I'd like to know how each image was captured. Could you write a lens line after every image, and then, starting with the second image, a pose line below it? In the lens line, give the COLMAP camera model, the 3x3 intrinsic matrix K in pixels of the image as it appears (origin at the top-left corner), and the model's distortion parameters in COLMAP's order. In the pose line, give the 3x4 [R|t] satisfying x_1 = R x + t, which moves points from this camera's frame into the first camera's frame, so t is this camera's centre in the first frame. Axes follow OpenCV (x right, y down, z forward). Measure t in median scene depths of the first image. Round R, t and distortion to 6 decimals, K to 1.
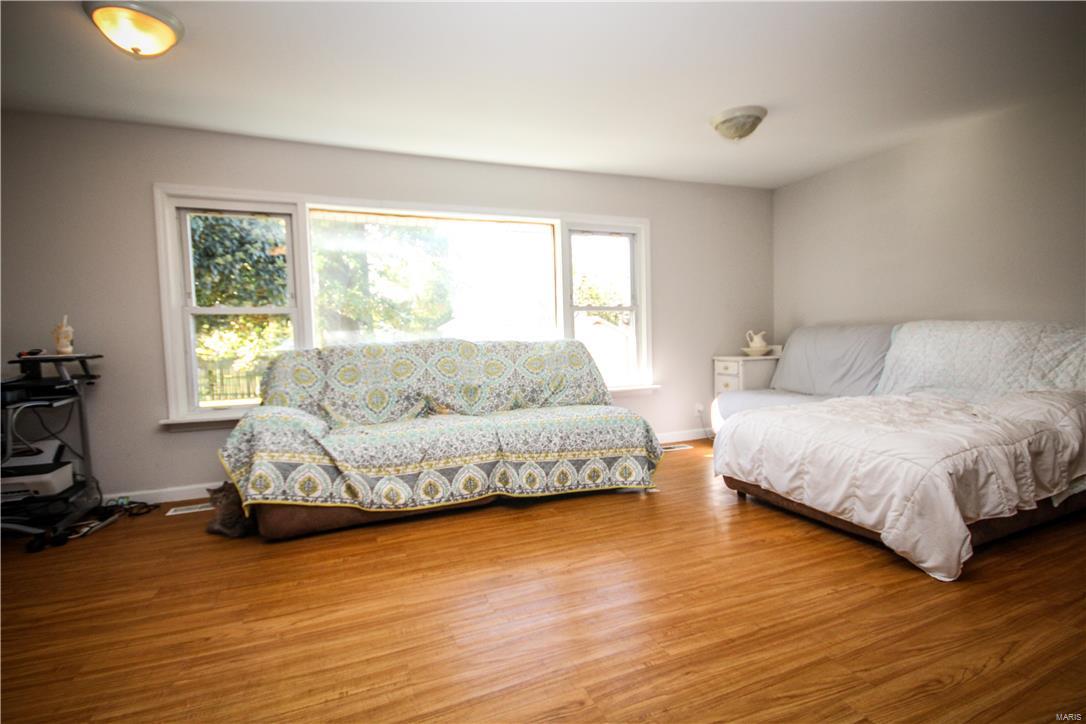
lens RADIAL K [[513.8, 0, 543.5], [0, 513.8, 370.6], [0, 0, 1]] dist [-0.001506, -0.000464]
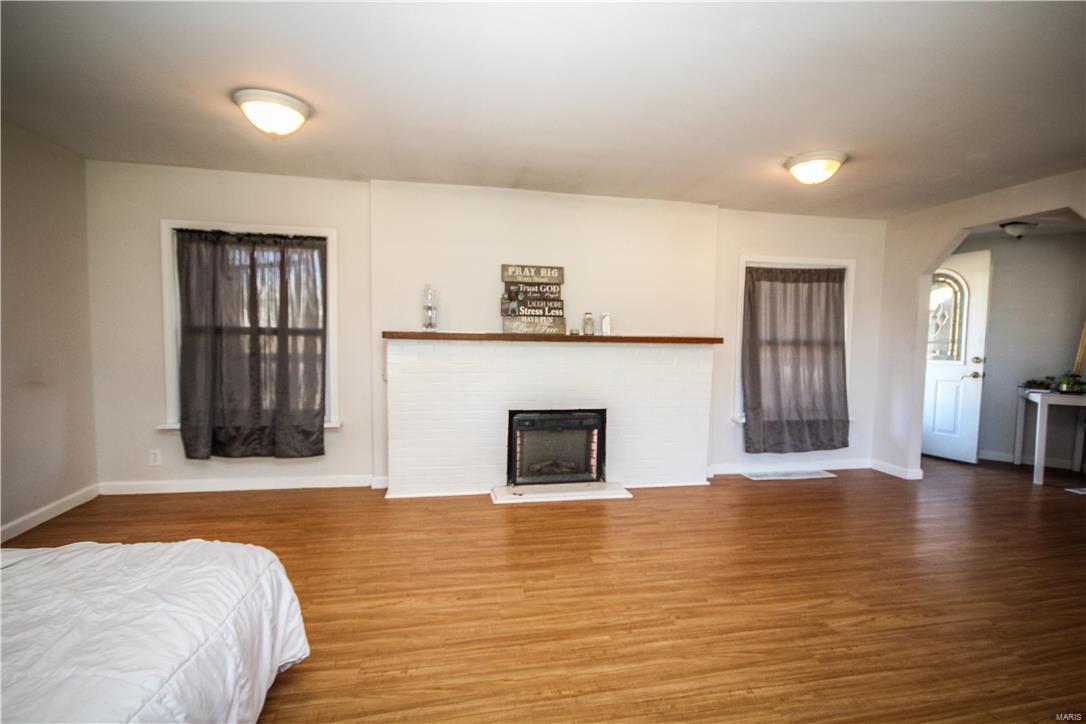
lens RADIAL K [[520.5, 0, 545.3], [0, 520.5, 369.5], [0, 0, 1]] dist [0.012470, -0.014199]
pose [[-0.983869, -0.000819, 0.178888, 0.086830], [0.019796, 0.993349, 0.113428, -0.153960], [-0.177791, 0.115140, -0.977309, 1.187491]]
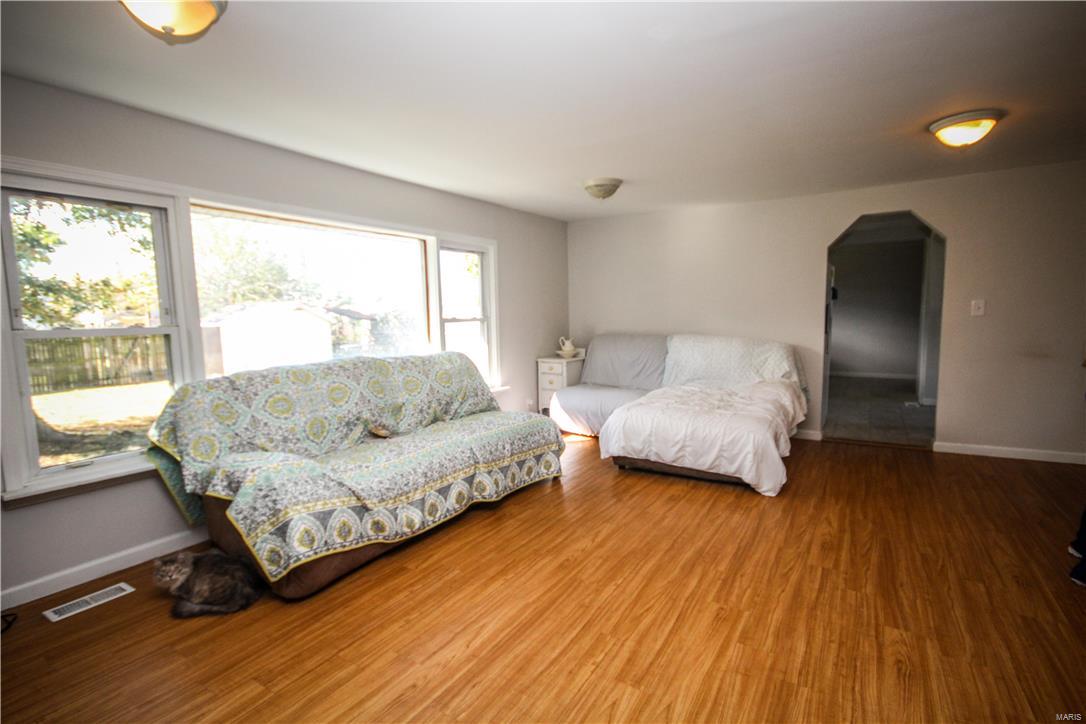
lens RADIAL K [[520.5, 0, 545.3], [0, 520.5, 369.5], [0, 0, 1]] dist [0.012470, -0.014199]
pose [[0.809649, -0.049514, 0.584823, -0.594449], [0.029522, 0.998609, 0.043676, -0.088959], [-0.586172, -0.018096, 0.809985, 0.001551]]
